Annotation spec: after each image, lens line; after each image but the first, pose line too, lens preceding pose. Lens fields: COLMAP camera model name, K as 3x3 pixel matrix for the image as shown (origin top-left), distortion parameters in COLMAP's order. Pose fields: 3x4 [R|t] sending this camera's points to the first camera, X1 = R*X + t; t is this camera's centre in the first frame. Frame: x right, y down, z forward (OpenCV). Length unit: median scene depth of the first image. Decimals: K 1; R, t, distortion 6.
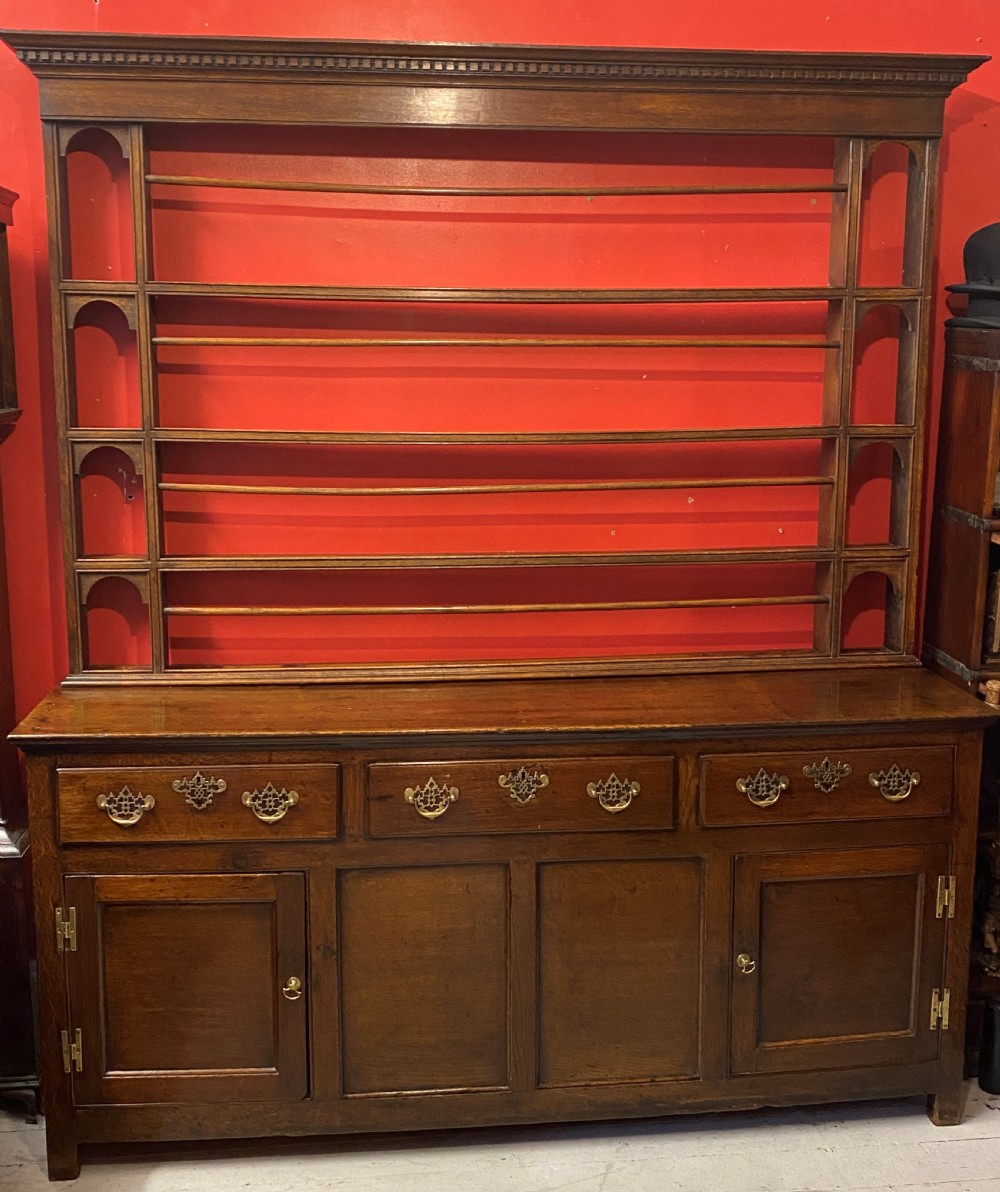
lens RADIAL K [[1319.1, 0, 492.7], [0, 1319.1, 582.2], [0, 0, 1]] dist [0.018575, 0.000000]
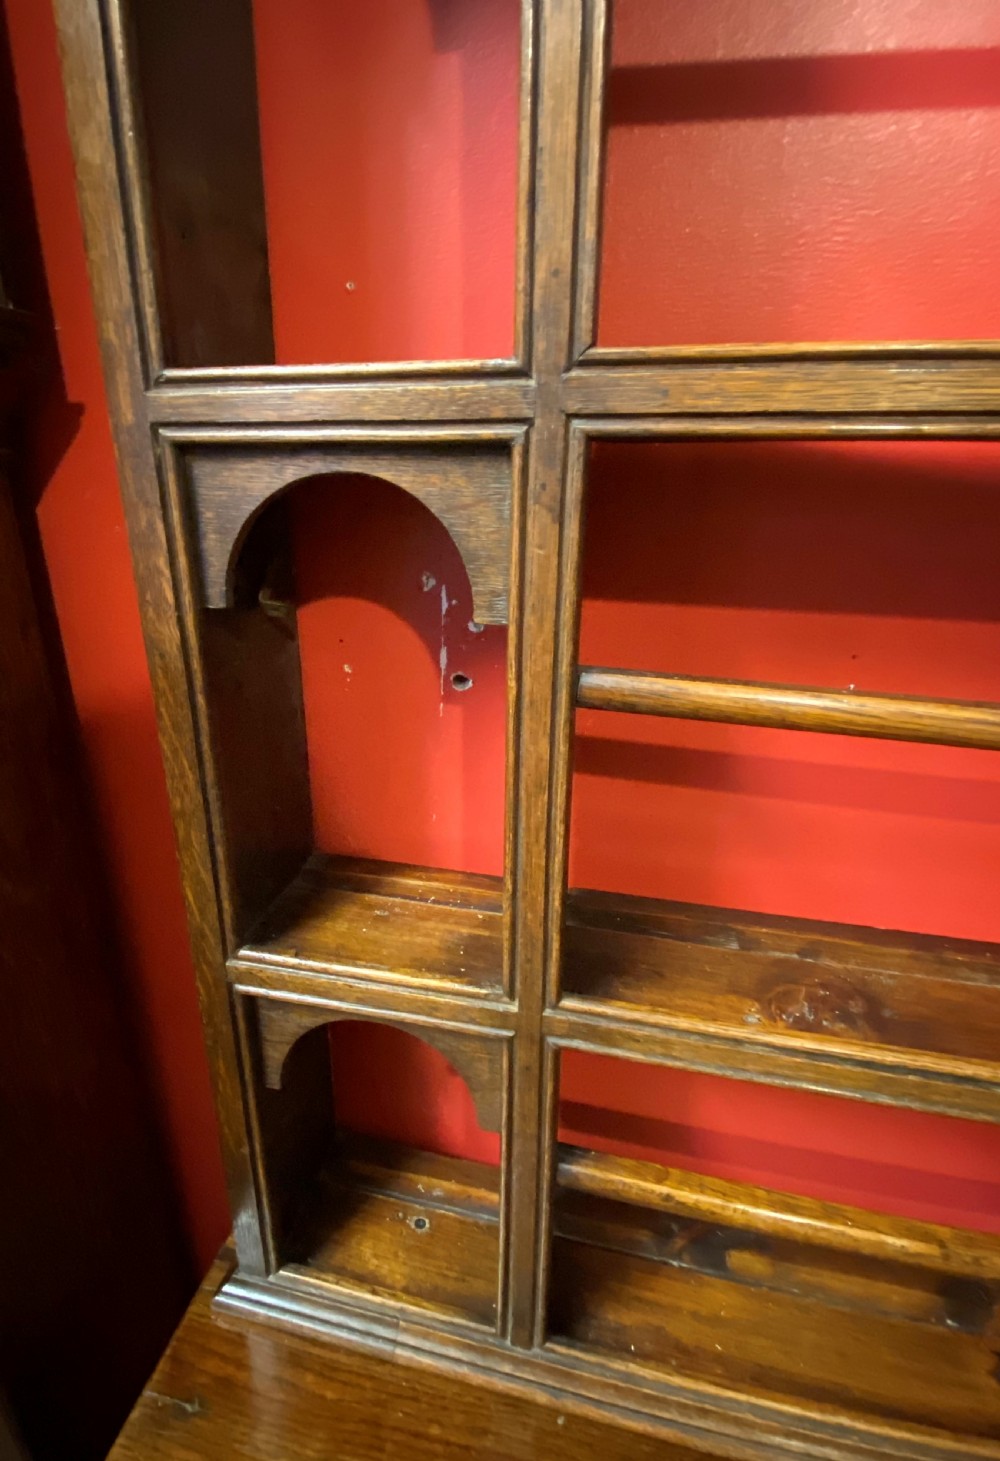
lens RADIAL K [[712.9, 0, 459.6], [0, 712.9, 741.9], [0, 0, 1]] dist [0.012341, -0.000025]
pose [[0.945934, 0.103960, -0.307248, -0.238291], [-0.043698, 0.979455, 0.196874, -0.085236], [0.321402, -0.172804, 0.931042, 0.899428]]
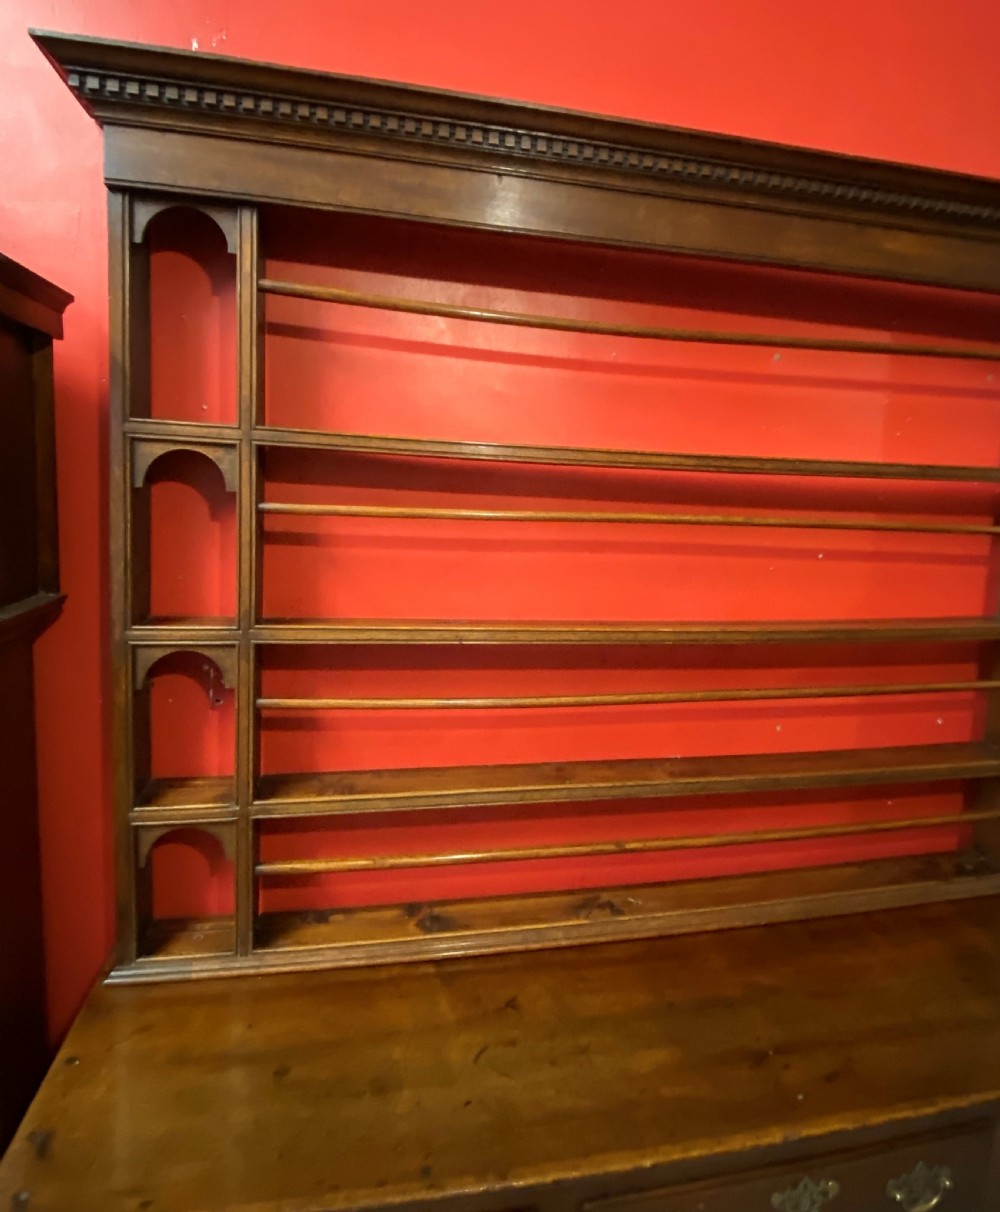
lens RADIAL K [[631.0, 0, 486.8], [0, 631.0, 559.6], [0, 0, 1]] dist [0.010656, -0.010014]
pose [[0.995776, 0.027429, 0.087619, -0.160235], [-0.020378, 0.996556, -0.080377, -0.127239], [-0.089522, 0.078252, 0.992906, 0.640181]]
